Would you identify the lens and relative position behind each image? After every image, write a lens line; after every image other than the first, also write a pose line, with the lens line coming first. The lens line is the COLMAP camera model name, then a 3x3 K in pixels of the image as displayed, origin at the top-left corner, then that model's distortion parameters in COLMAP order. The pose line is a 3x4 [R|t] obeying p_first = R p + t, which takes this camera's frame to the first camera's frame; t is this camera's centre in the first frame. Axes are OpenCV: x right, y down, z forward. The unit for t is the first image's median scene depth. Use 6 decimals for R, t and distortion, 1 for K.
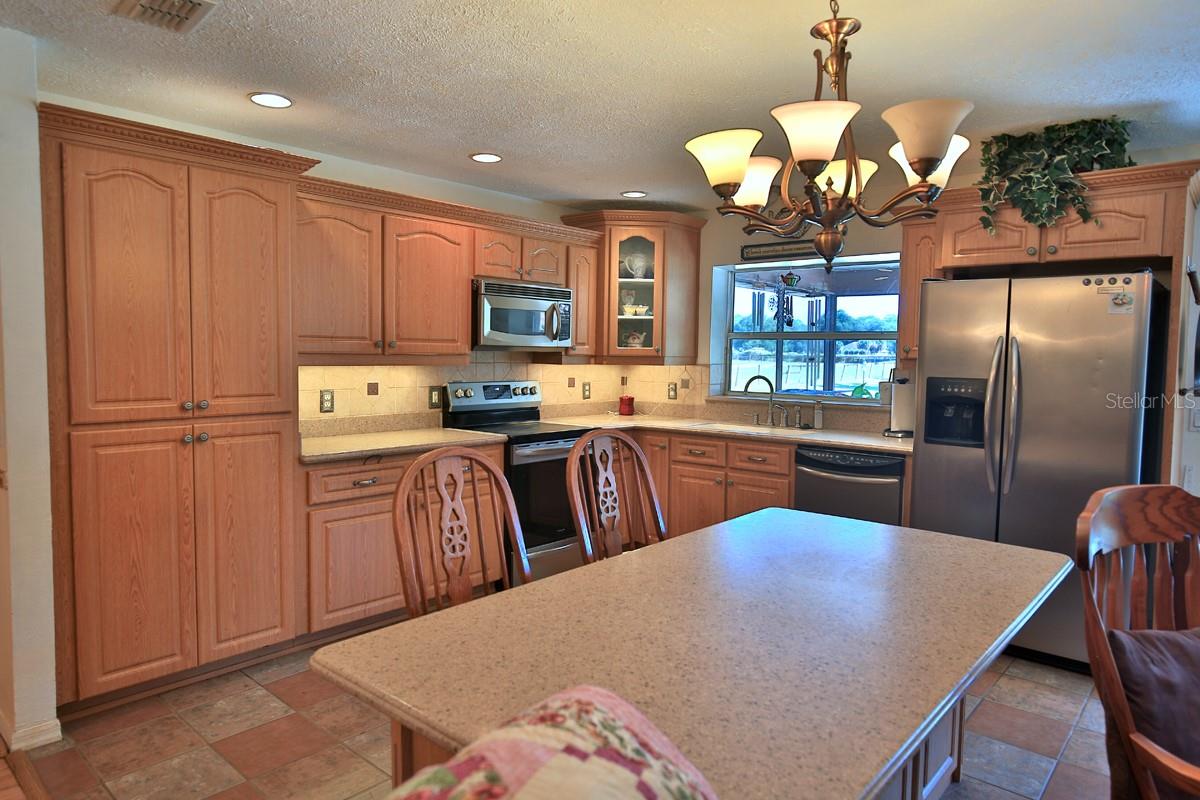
lens RADIAL K [[745.7, 0, 597.9], [0, 745.7, 399.2], [0, 0, 1]] dist [-0.003732, -0.000978]
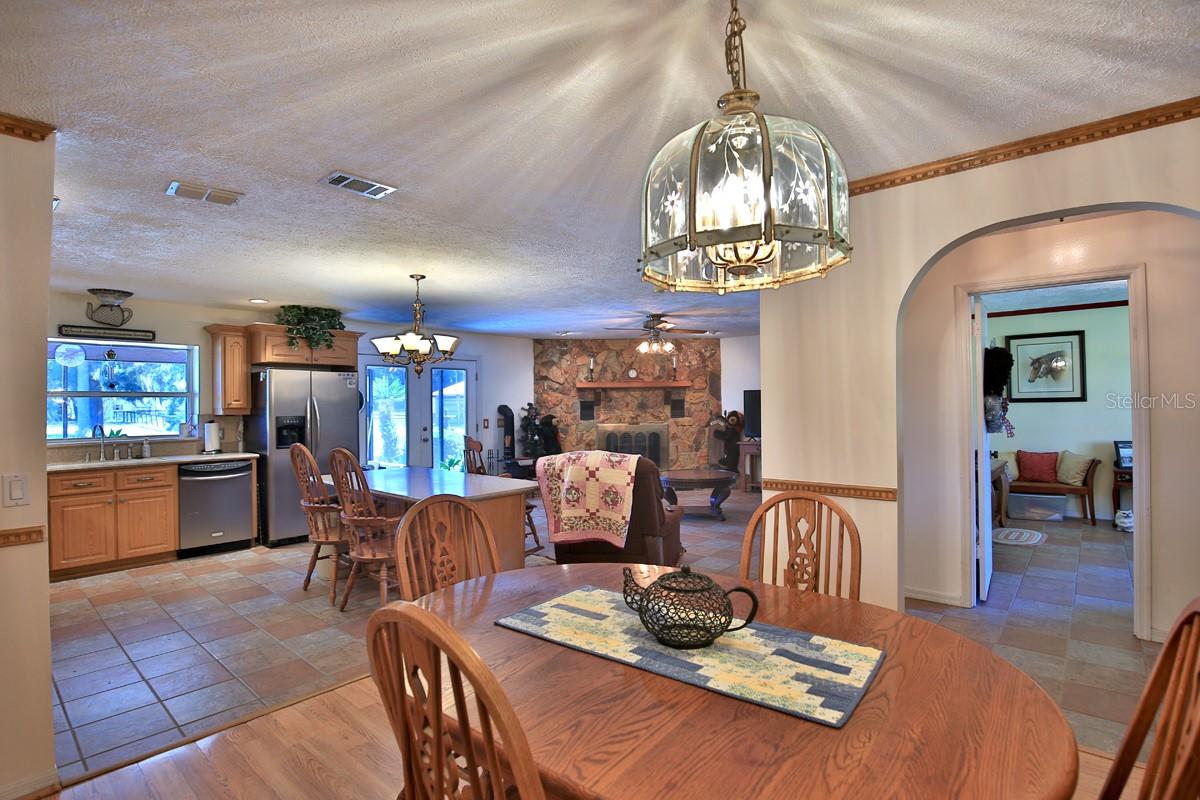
lens RADIAL K [[582.7, 0, 602.1], [0, 582.7, 396.4], [0, 0, 1]] dist [-0.033154, 0.002886]
pose [[-0.009687, -0.001818, 0.999951, -0.832153], [0.076798, 0.997043, 0.002557, -0.014381], [-0.997000, 0.076819, -0.009518, 0.094614]]
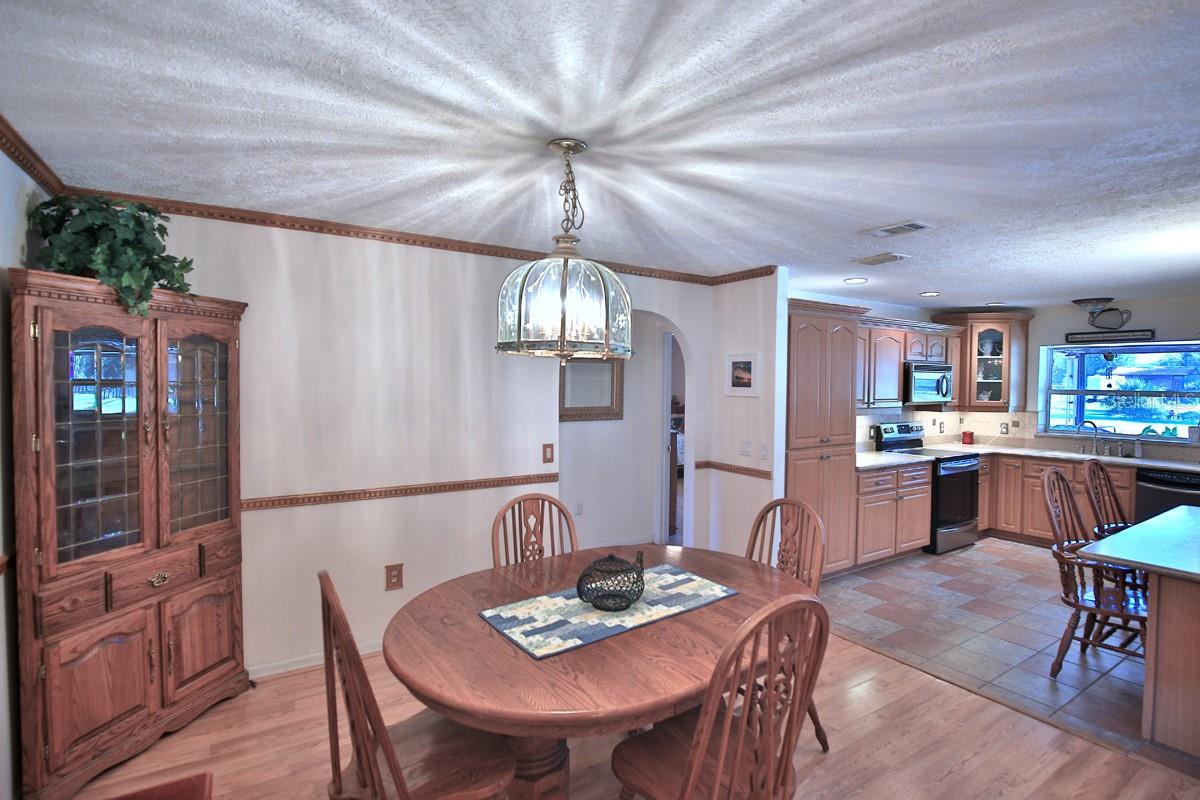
lens RADIAL K [[582.7, 0, 602.7], [0, 582.7, 396.0], [0, 0, 1]] dist [-0.033154, 0.002886]
pose [[0.962294, 0.002043, -0.272003, -0.414743], [-0.013372, 0.999118, -0.039802, -0.022771], [0.271682, 0.041939, 0.961473, -0.372965]]
